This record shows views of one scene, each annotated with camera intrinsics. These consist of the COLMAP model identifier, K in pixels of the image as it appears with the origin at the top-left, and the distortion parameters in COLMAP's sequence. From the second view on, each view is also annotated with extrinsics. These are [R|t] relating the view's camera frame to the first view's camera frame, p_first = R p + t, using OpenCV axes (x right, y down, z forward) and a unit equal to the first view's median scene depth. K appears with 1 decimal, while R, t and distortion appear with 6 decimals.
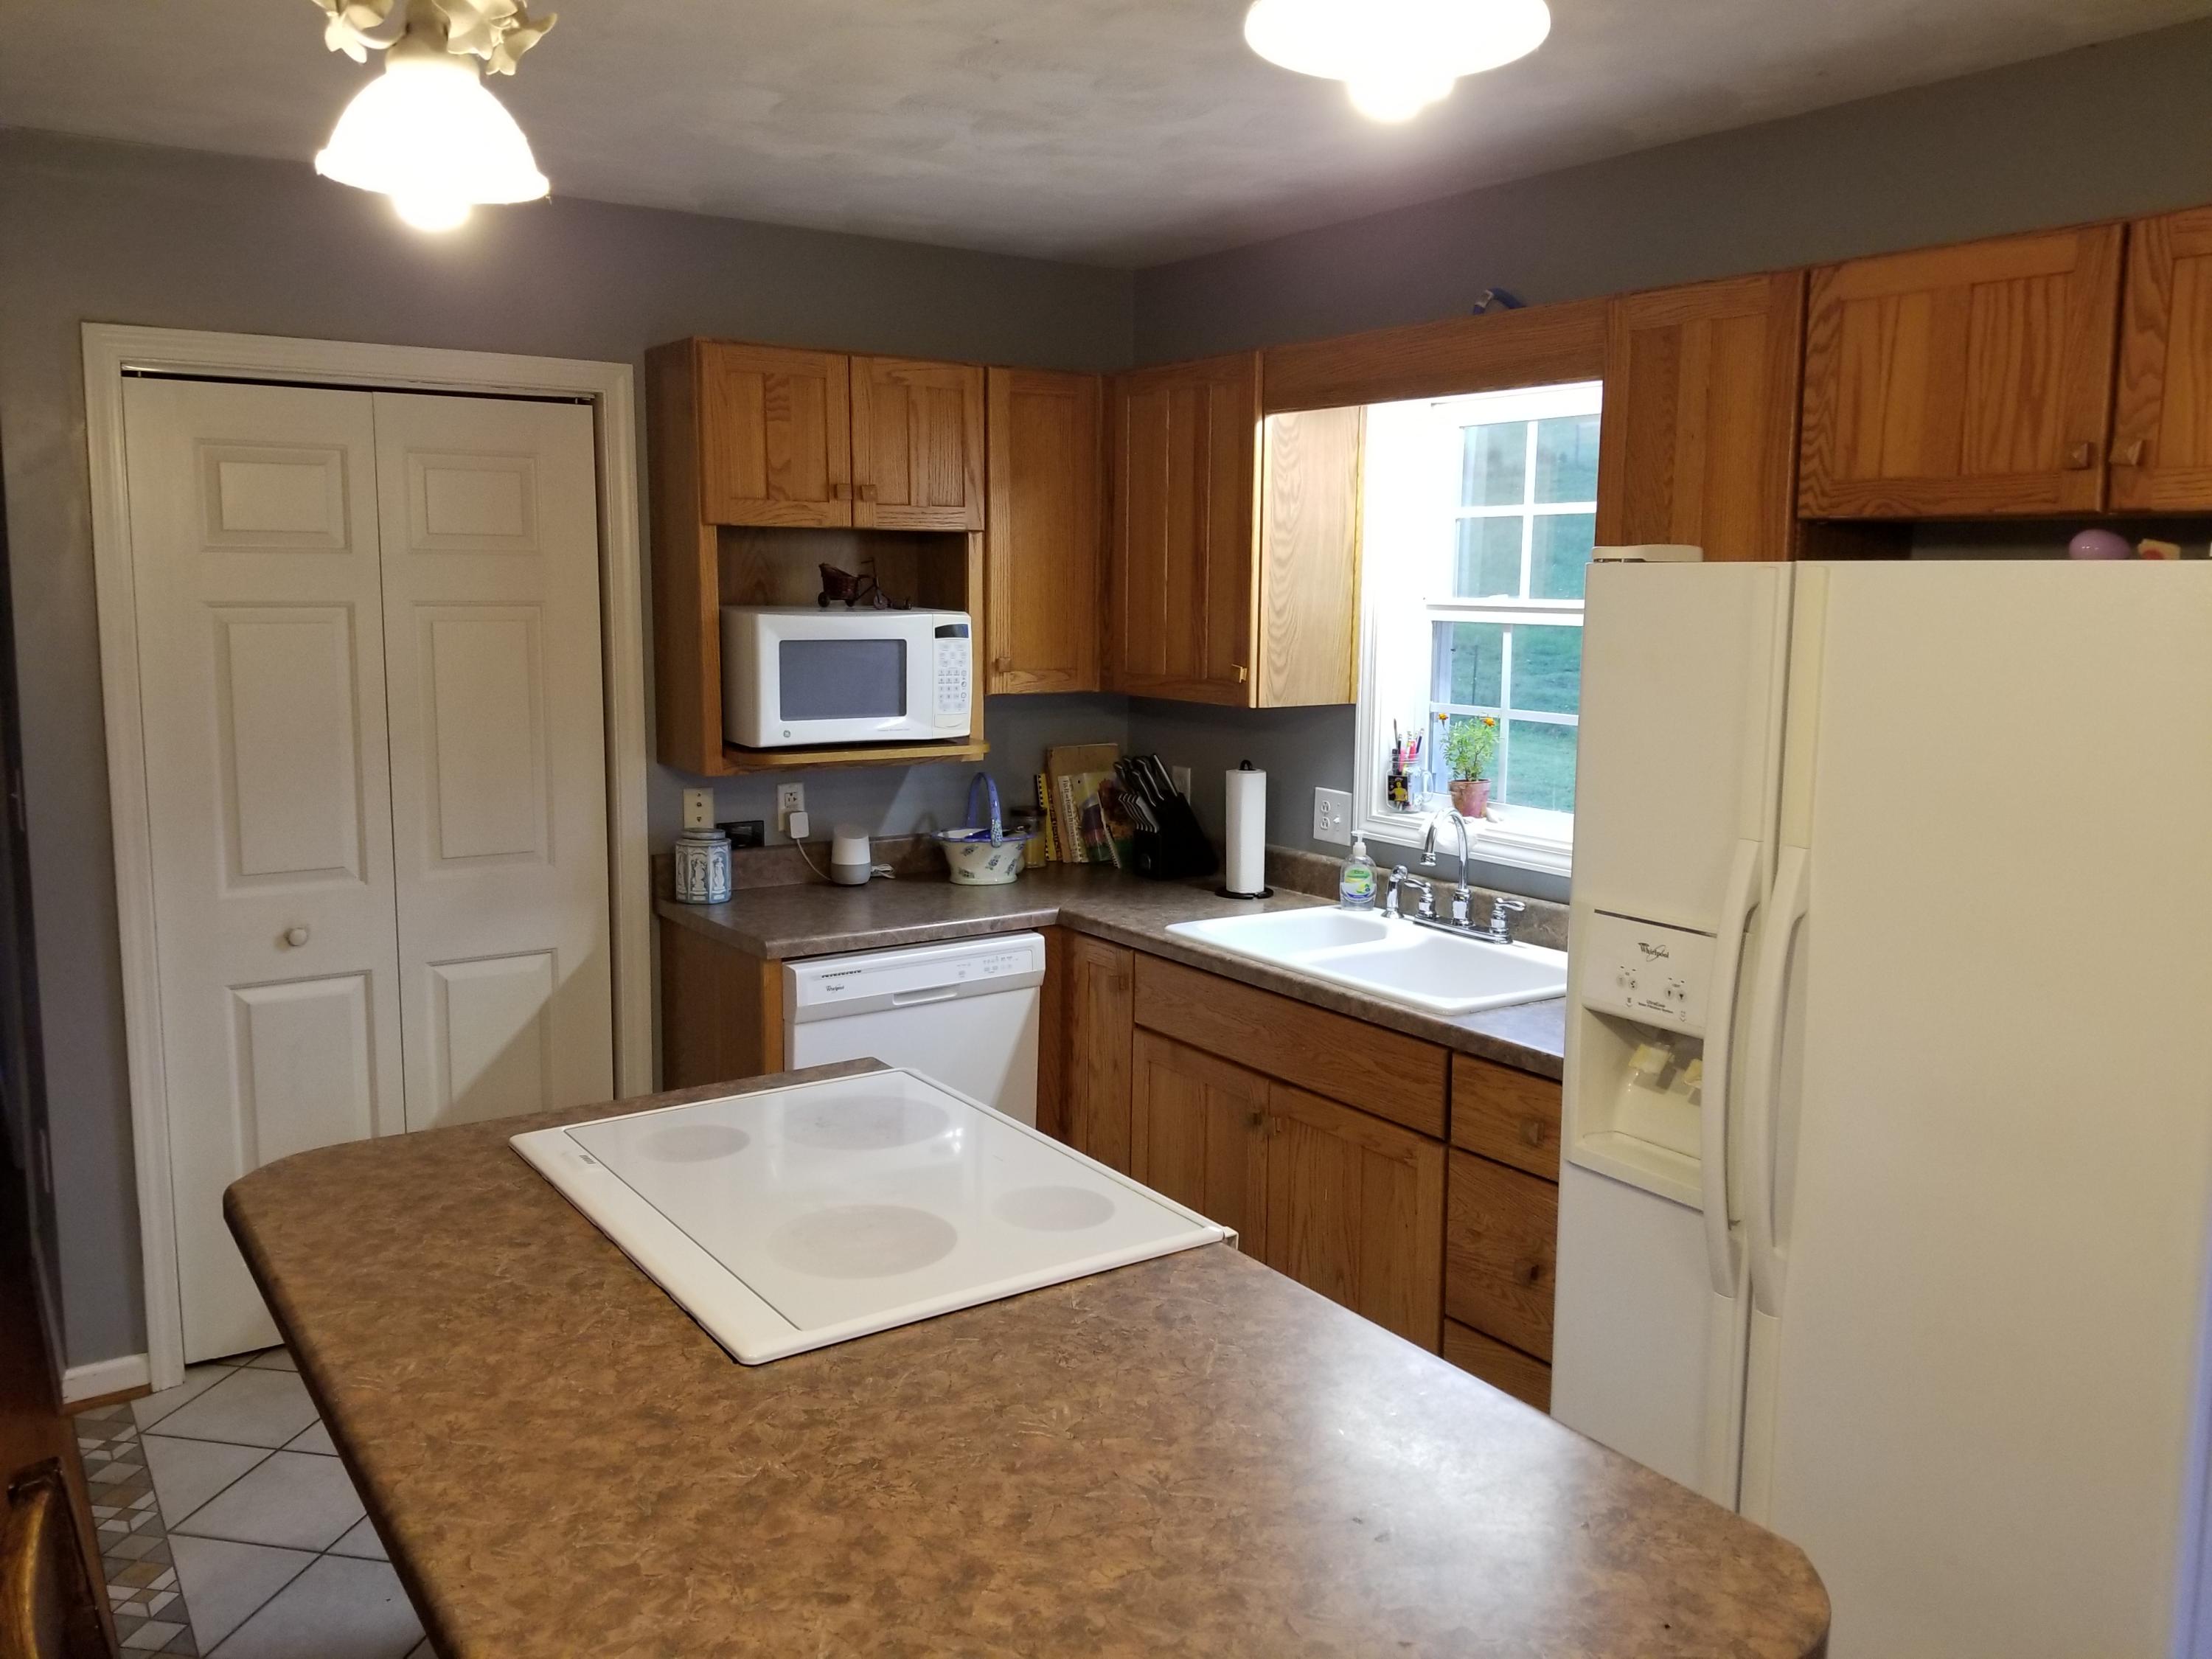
lens RADIAL K [[1739.8, 0, 1106.0], [0, 1739.8, 829.5], [0, 0, 1]] dist [-0.003788, 0.000269]
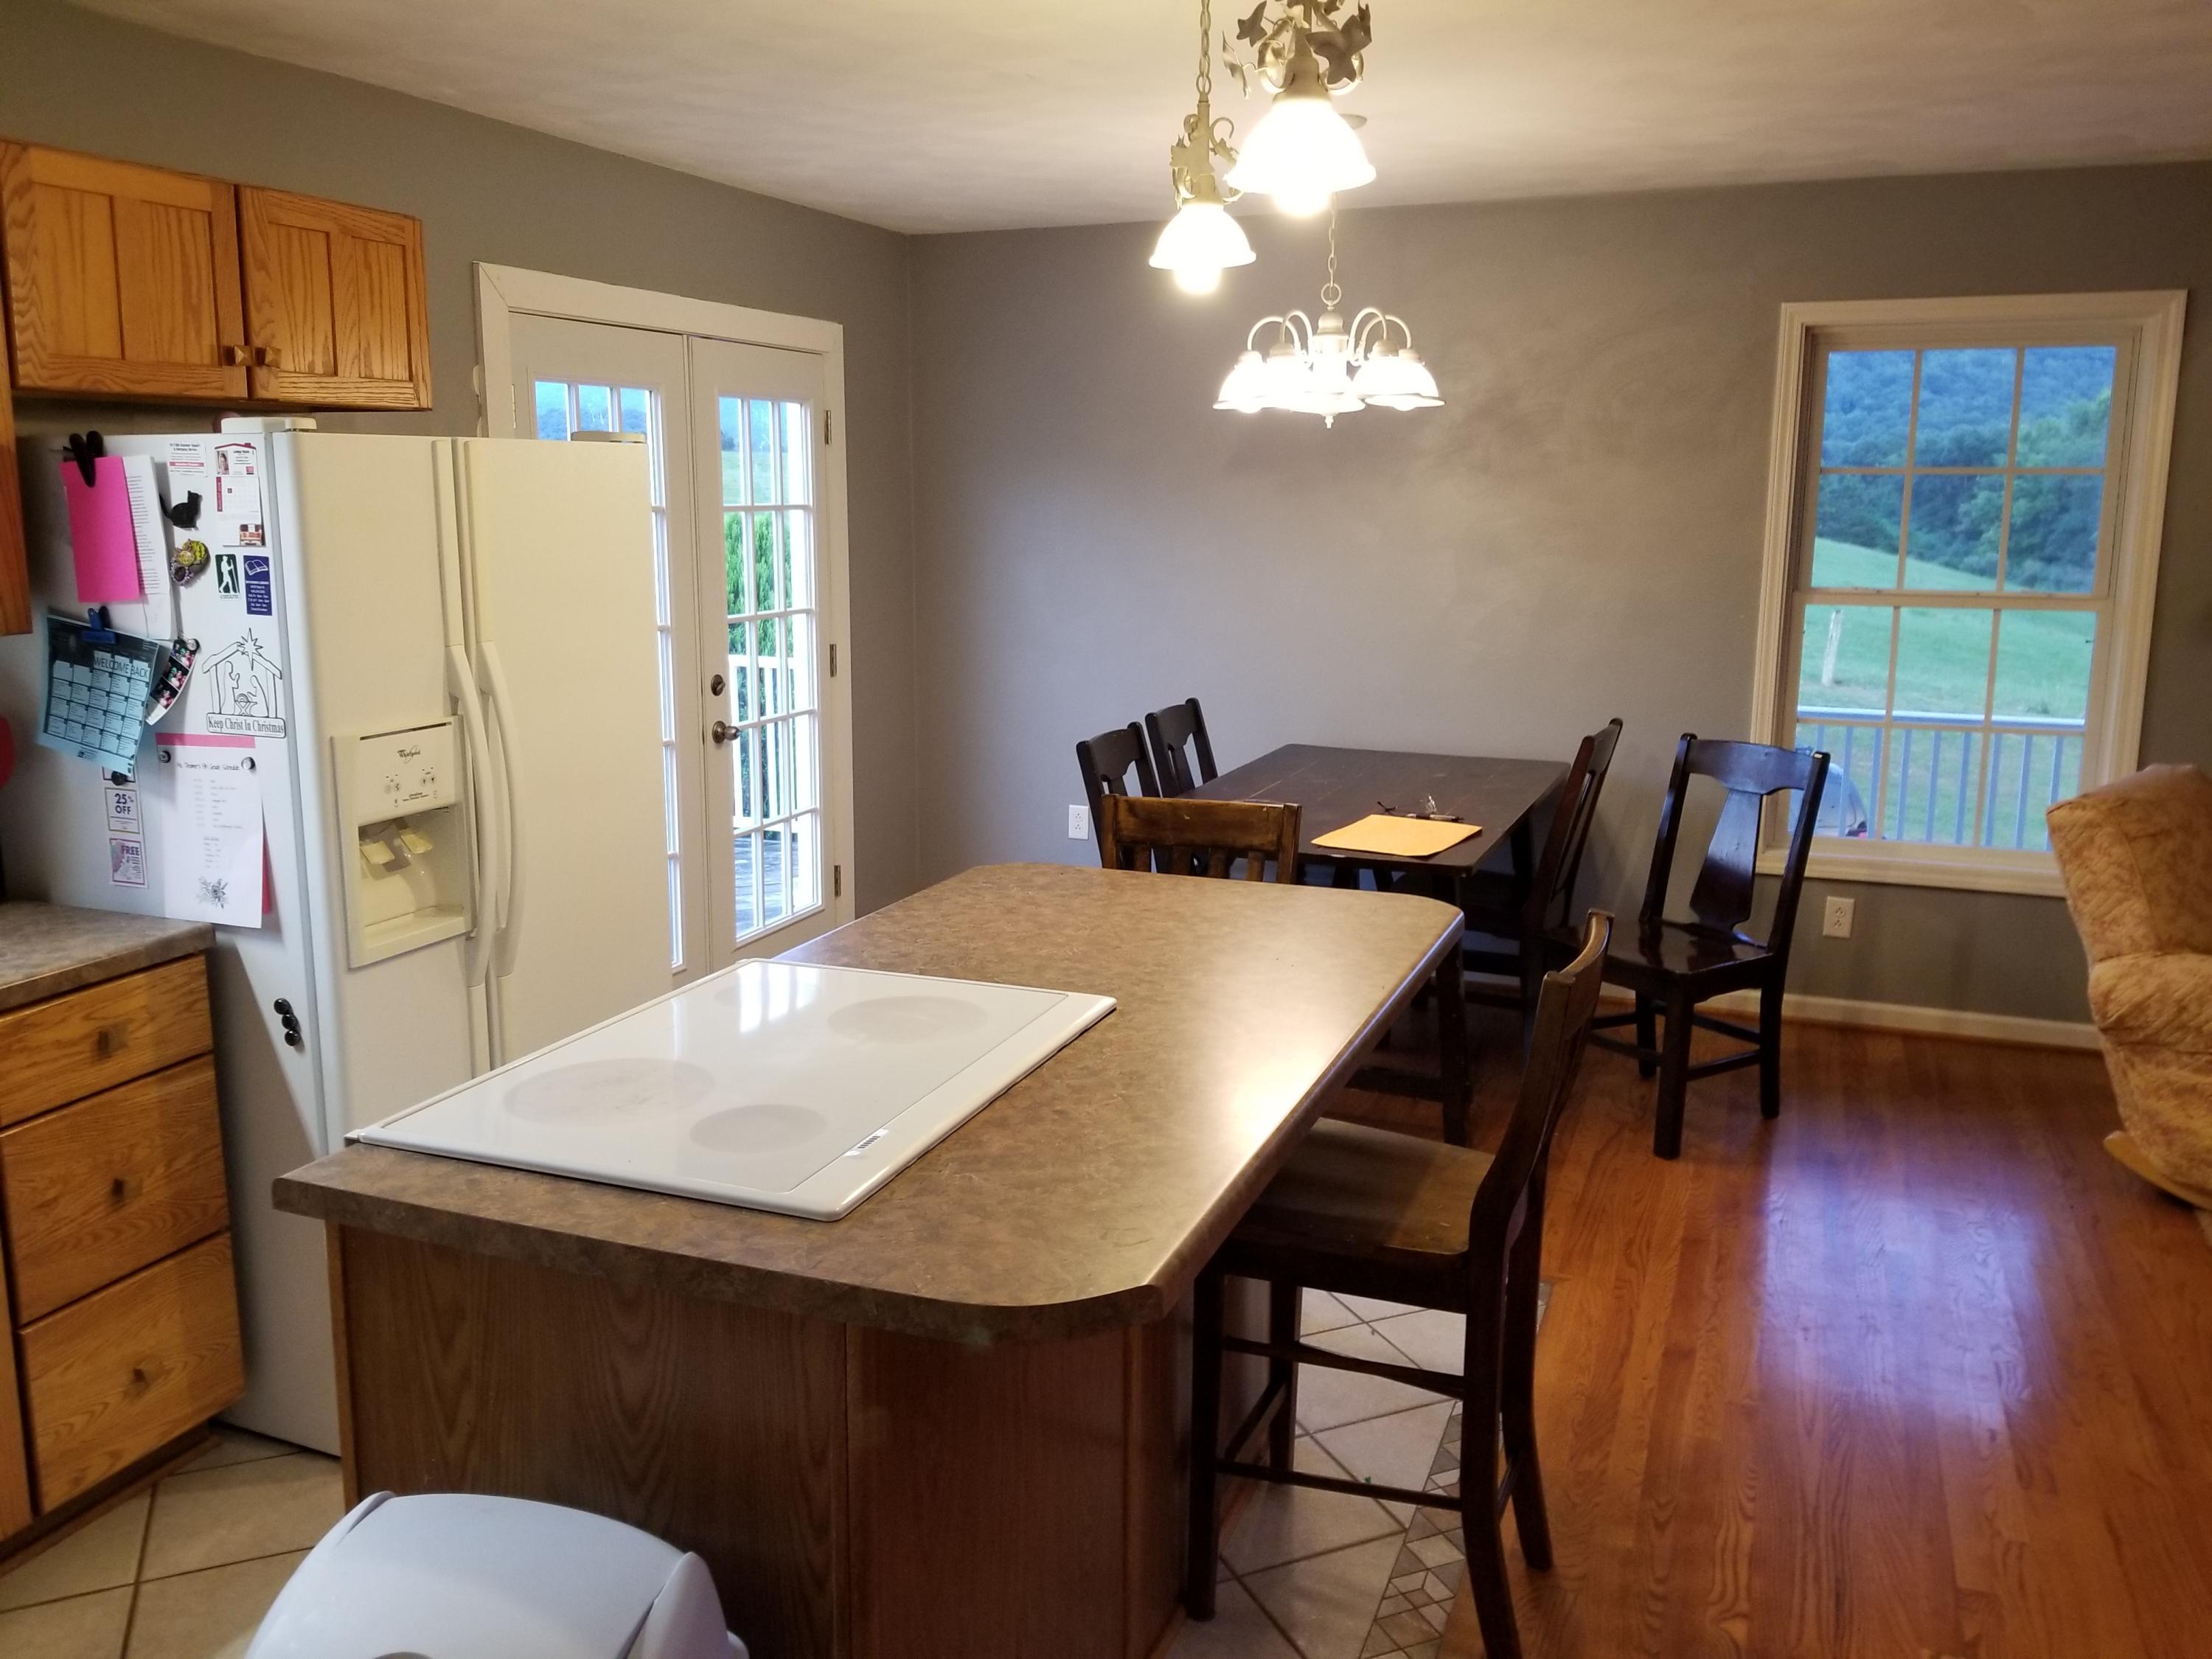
lens RADIAL K [[1783.1, 0, 1114.3], [0, 1783.1, 789.5], [0, 0, 1]] dist [0.064303, -0.110826]
pose [[-0.565845, -0.159073, 0.809021, -0.882369], [0.106303, 0.958948, 0.262903, -0.164813], [-0.817630, 0.234763, -0.525707, 1.109204]]
